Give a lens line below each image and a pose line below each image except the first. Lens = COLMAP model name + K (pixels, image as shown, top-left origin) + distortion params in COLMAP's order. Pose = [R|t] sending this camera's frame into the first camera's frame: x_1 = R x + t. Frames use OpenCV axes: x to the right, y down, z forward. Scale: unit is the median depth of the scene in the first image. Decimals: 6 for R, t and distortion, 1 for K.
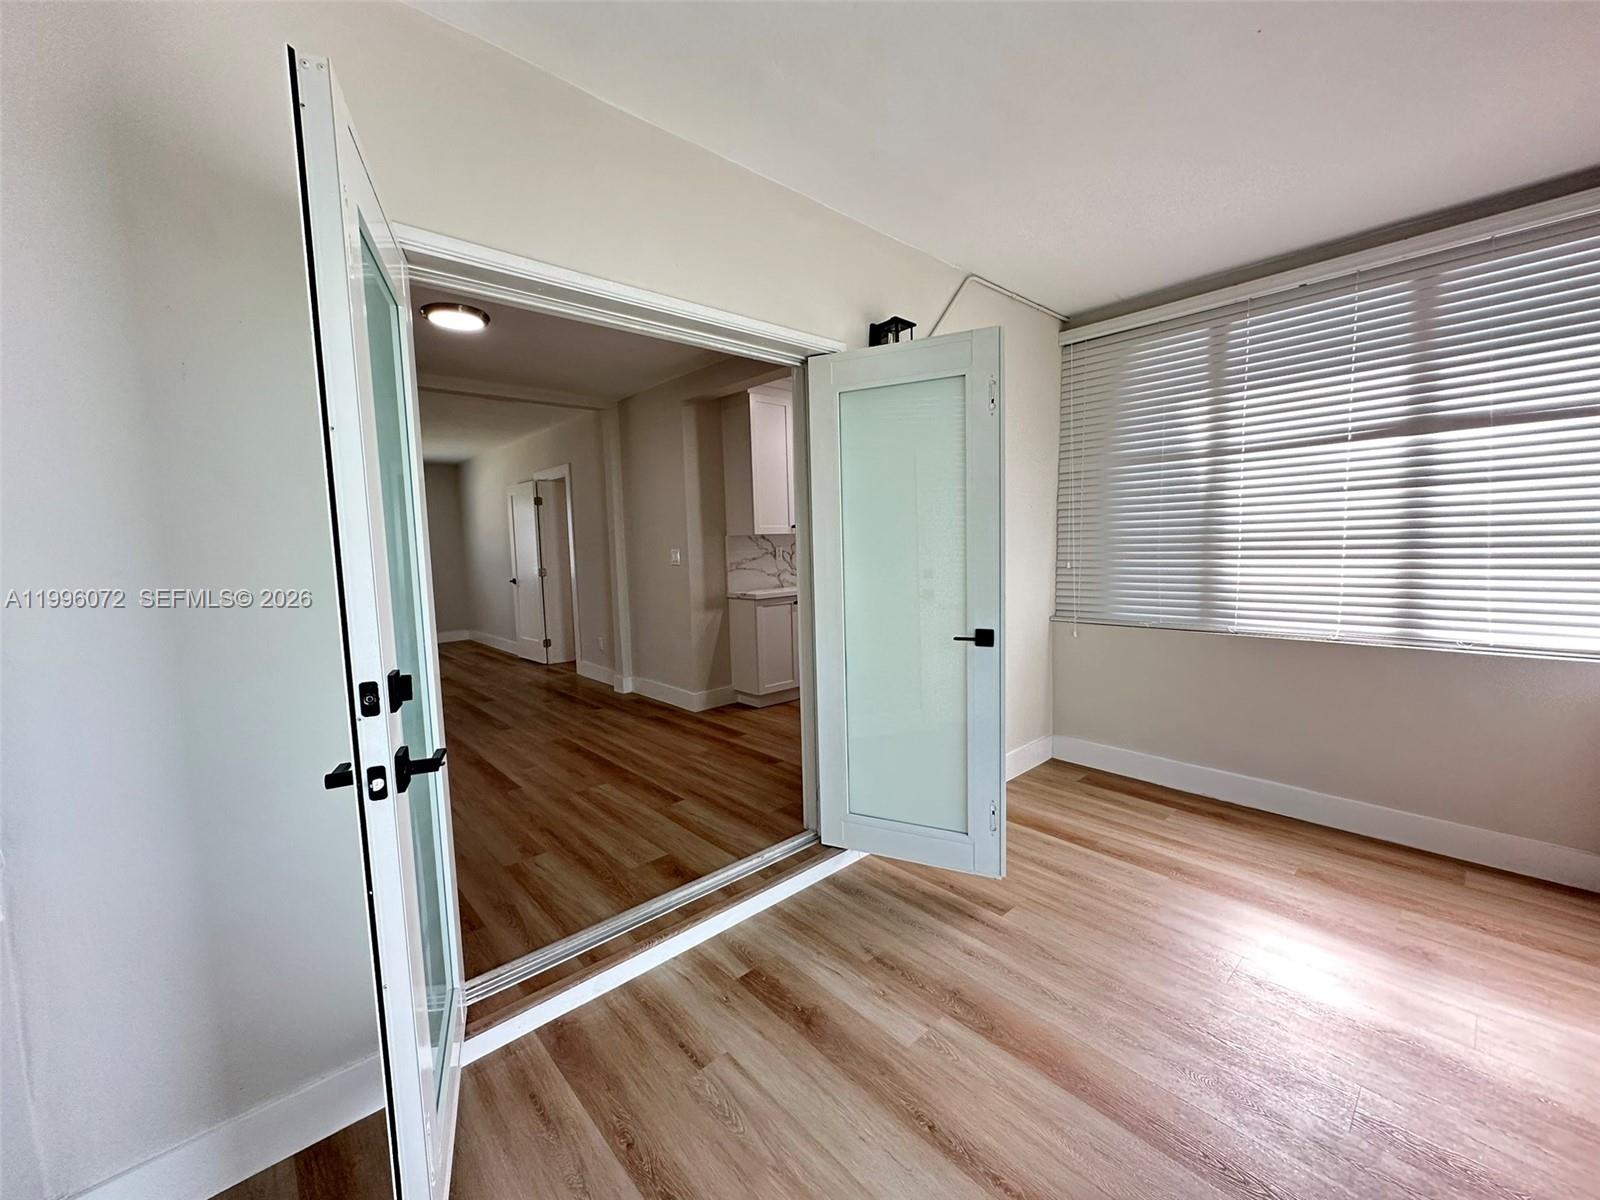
lens RADIAL K [[639.3, 0, 800.0], [0, 639.3, 600.0], [0, 0, 1]] dist [-0.001189, 0.000302]
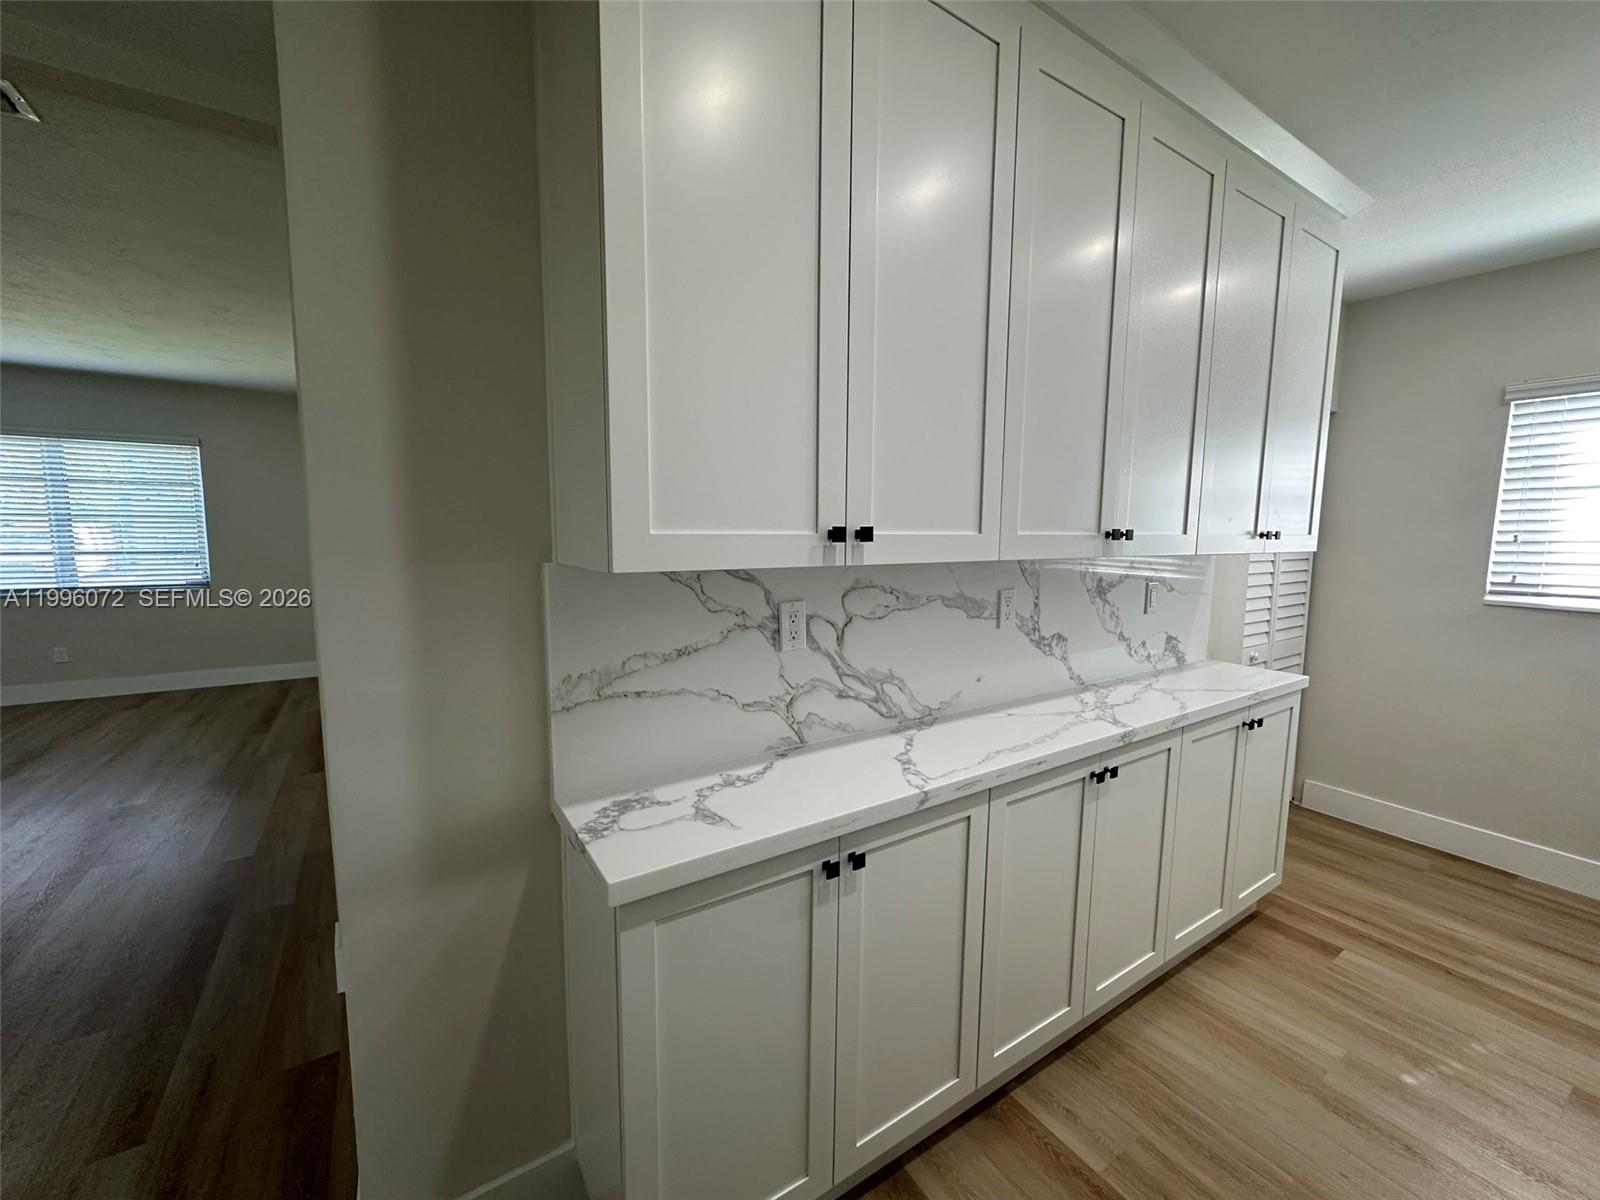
lens RADIAL K [[639.3, 0, 800.0], [0, 639.3, 600.0], [0, 0, 1]] dist [-0.001189, 0.000302]
pose [[0.985199, 0.056020, -0.162003, 0.014680], [-0.051776, 0.998199, 0.030308, -0.101647], [0.163409, -0.021472, 0.986325, 0.806920]]
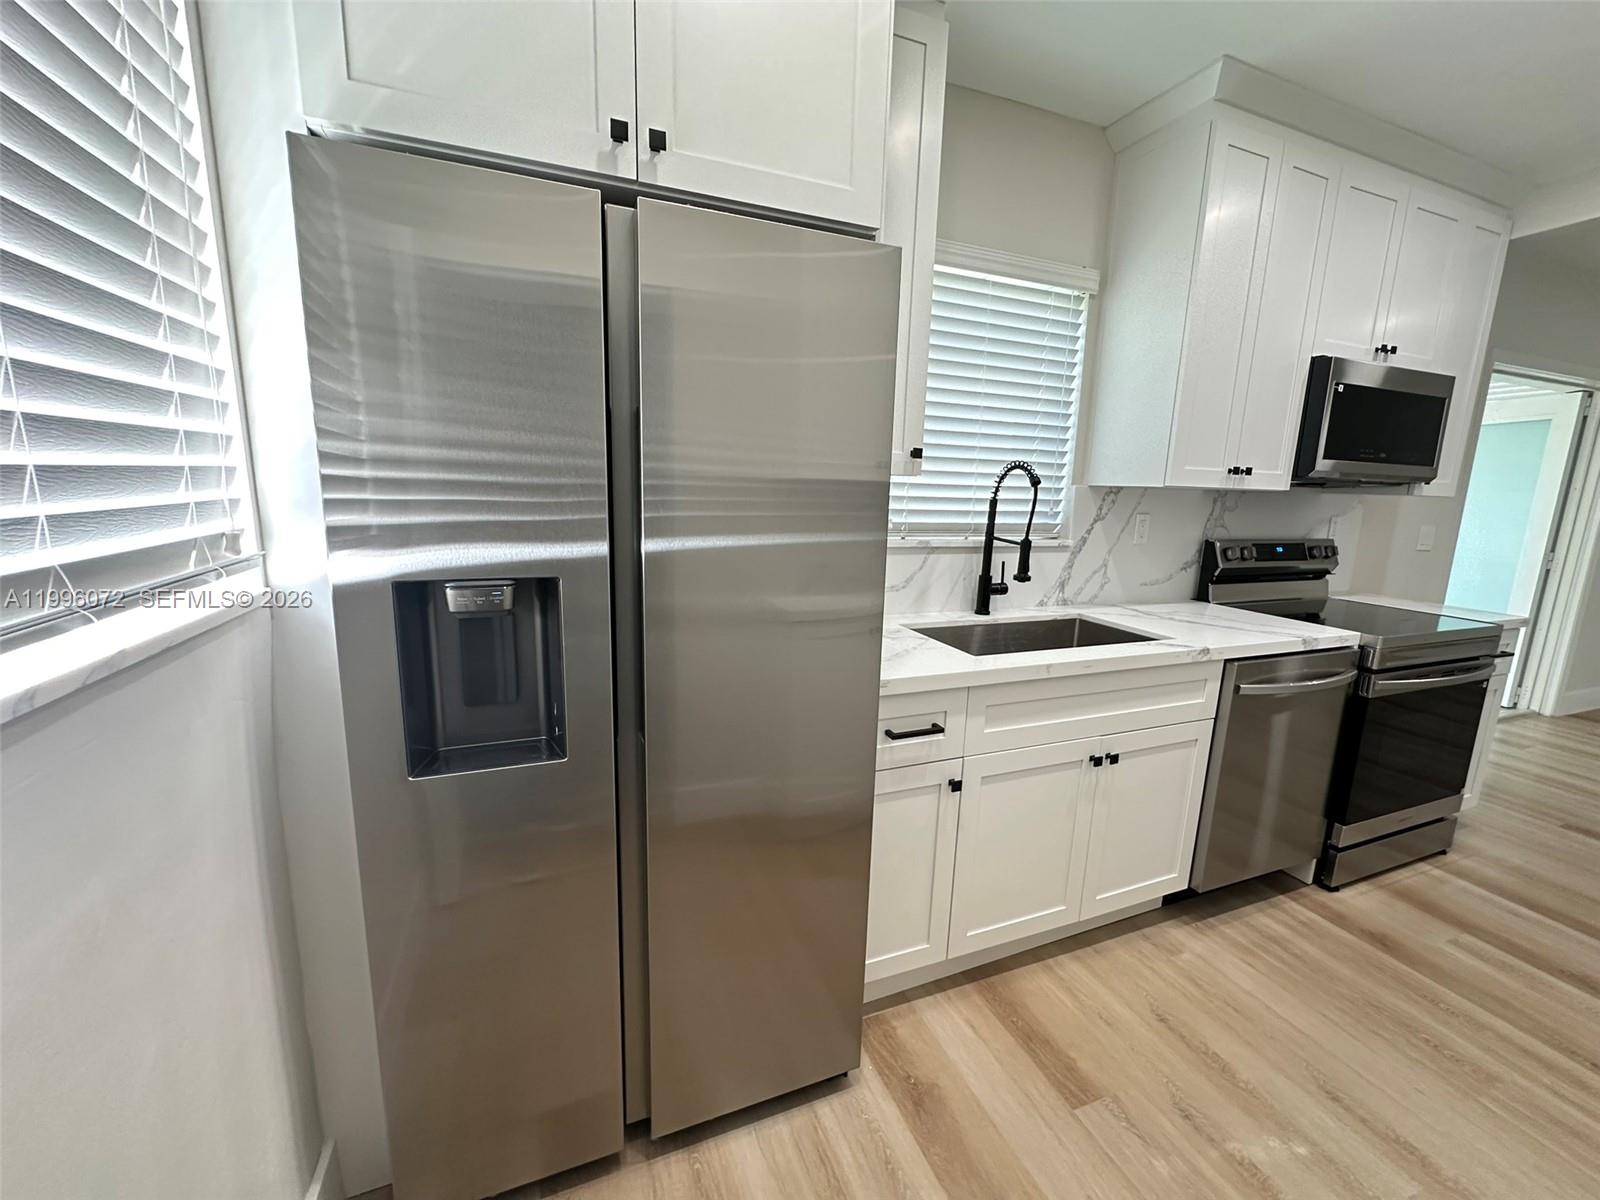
lens RADIAL K [[635.8, 0, 800.0], [0, 635.8, 600.0], [0, 0, 1]] dist [-0.002891, 0.000625]
pose [[-0.932861, -0.064994, 0.354325, 0.406027], [0.028724, 0.967038, 0.253008, -0.149303], [-0.359090, 0.246199, -0.900245, 1.442463]]
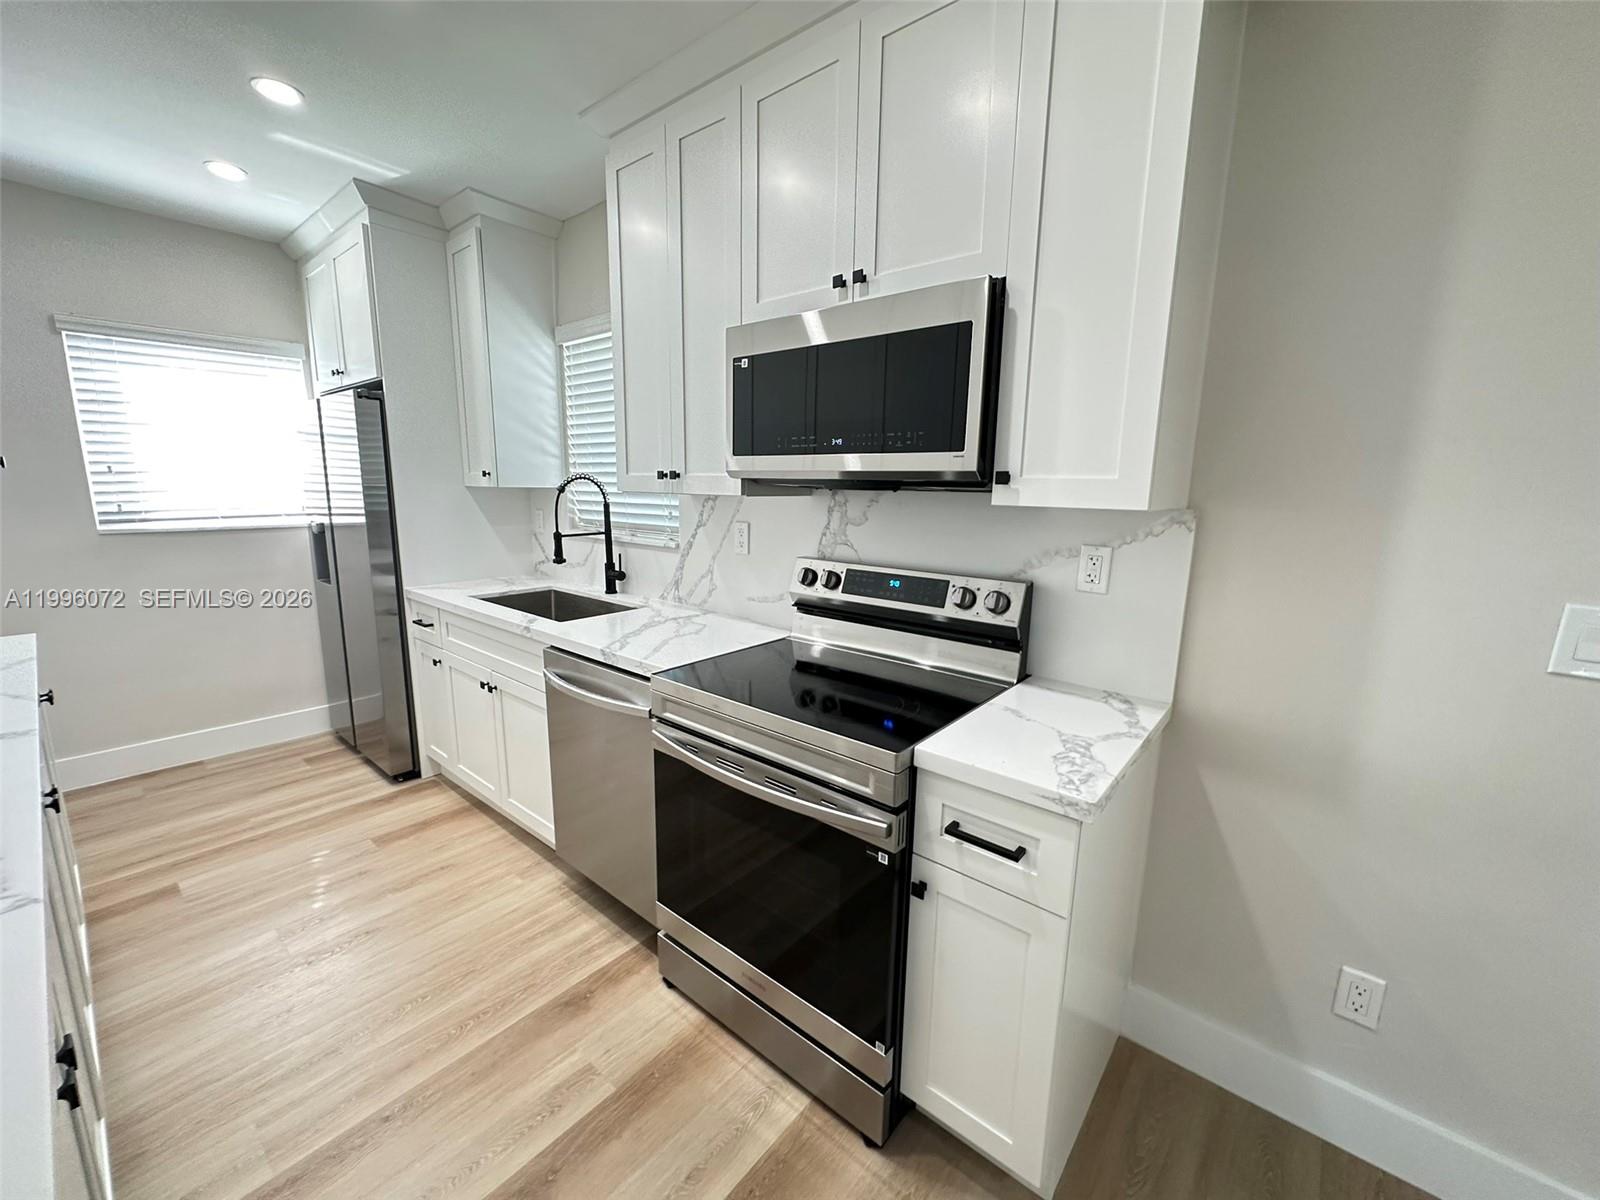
lens RADIAL K [[635.8, 0, 800.0], [0, 635.8, 600.0], [0, 0, 1]] dist [-0.002891, 0.000625]
pose [[-0.128305, -0.154756, 0.979586, -0.130492], [0.078126, 0.983103, 0.165544, -0.099038], [-0.988653, 0.097771, -0.114047, 0.902575]]
